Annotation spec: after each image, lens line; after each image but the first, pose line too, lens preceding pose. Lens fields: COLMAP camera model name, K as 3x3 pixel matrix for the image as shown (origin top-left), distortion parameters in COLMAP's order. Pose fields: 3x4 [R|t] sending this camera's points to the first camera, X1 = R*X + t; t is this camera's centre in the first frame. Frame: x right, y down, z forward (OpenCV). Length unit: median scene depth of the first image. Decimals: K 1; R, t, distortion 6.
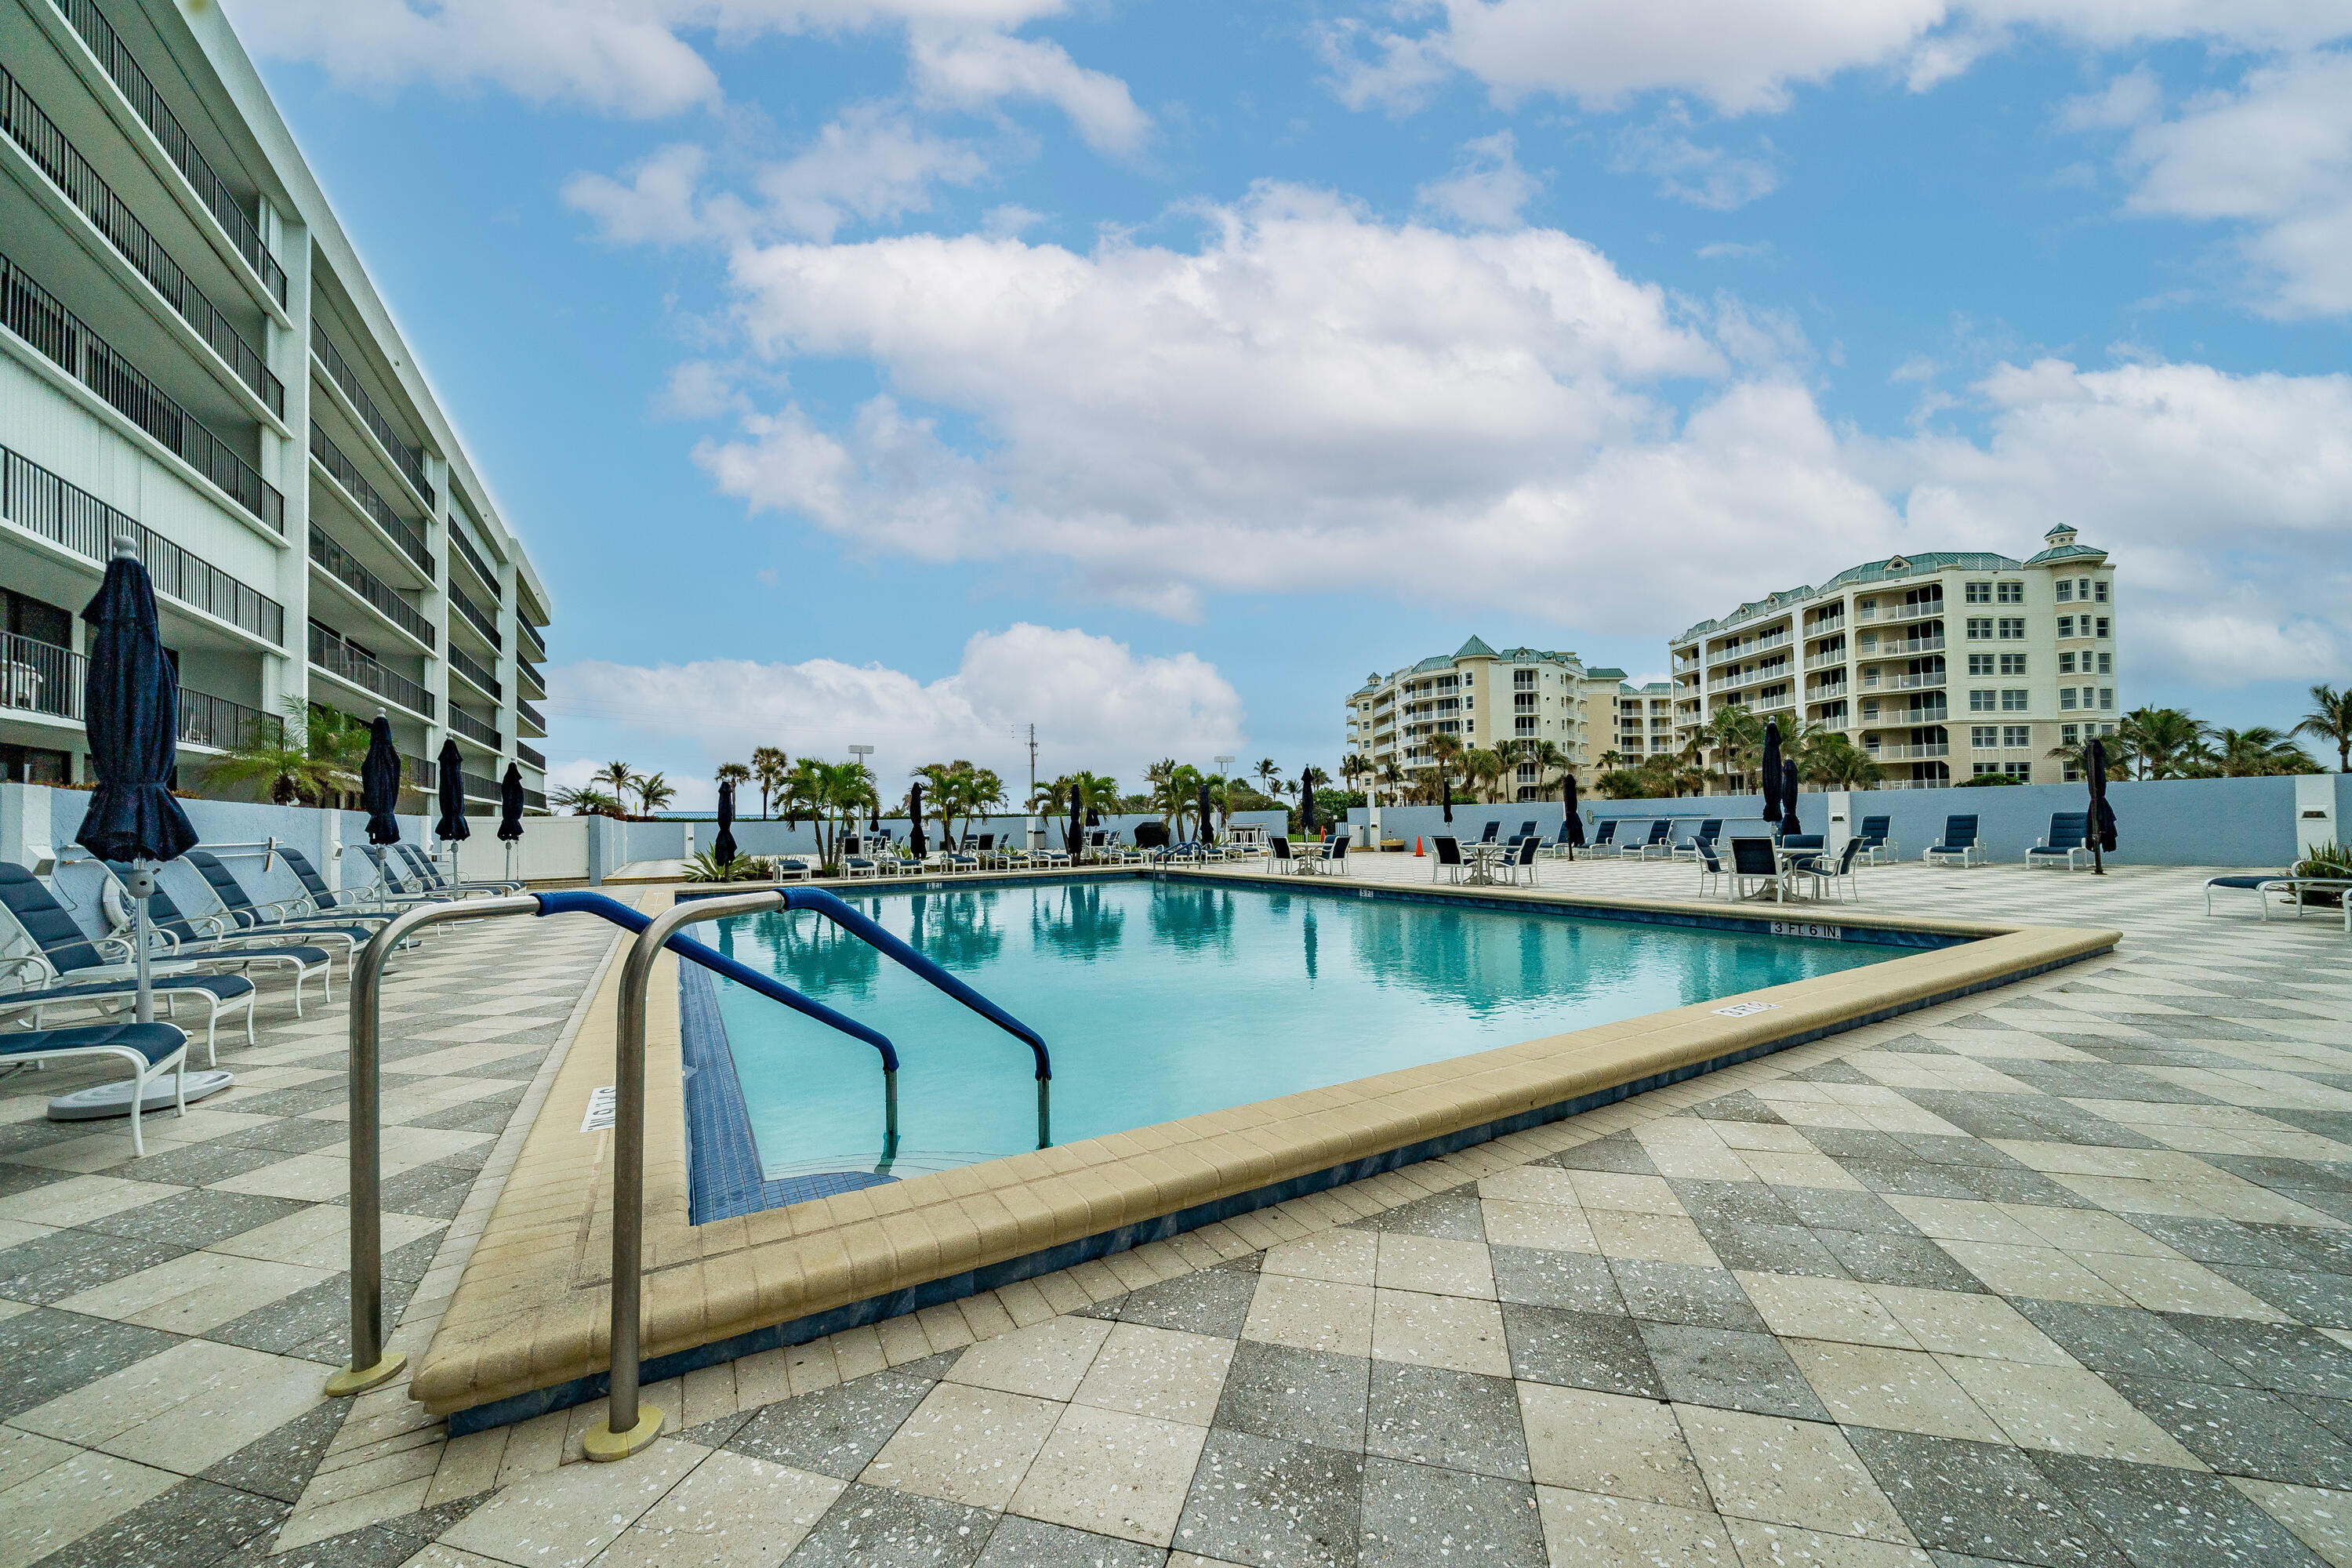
lens RADIAL K [[873.8, 0, 1187.5], [0, 873.8, 799.4], [0, 0, 1]] dist [-0.003513, -0.000836]
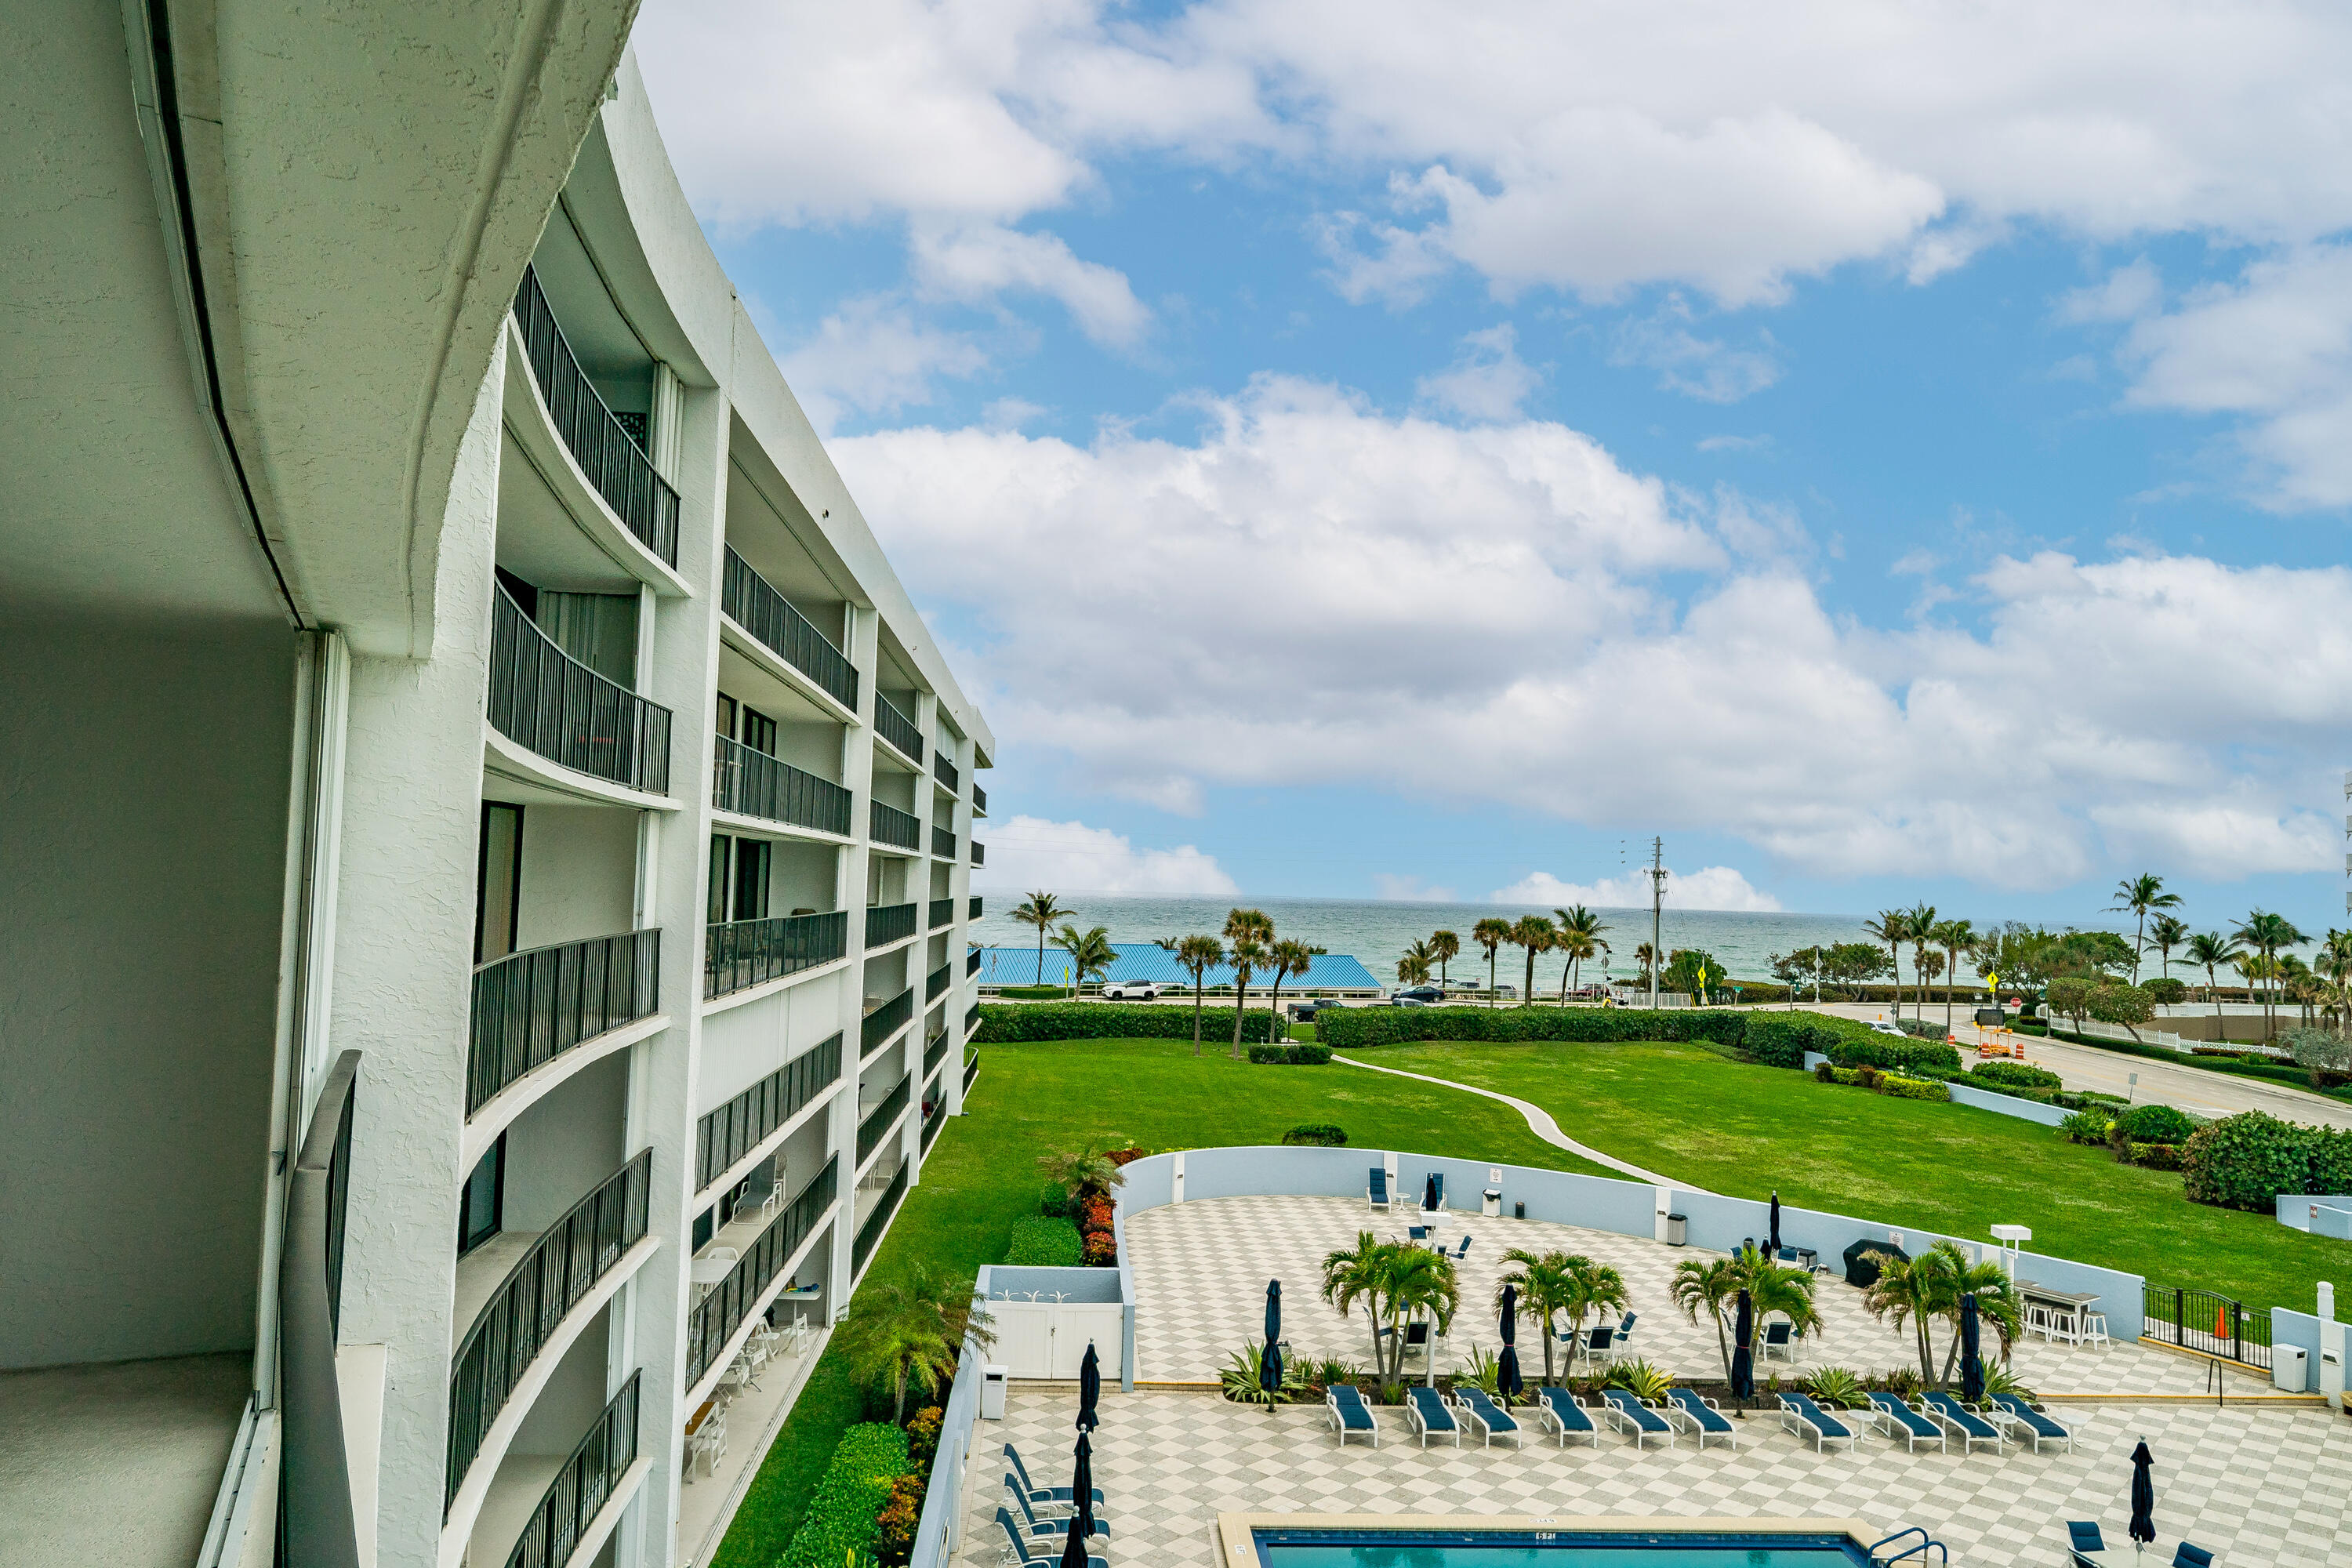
lens RADIAL K [[1556.2, 0, 1165.6], [0, 1556.2, 816.5], [0, 0, 1]] dist [0.004343, -0.001710]
pose [[0.888052, 0.022162, -0.459208, 0.004003], [-0.036325, 0.999097, -0.022030, -0.095815], [0.458305, 0.036245, 0.888055, -0.072231]]
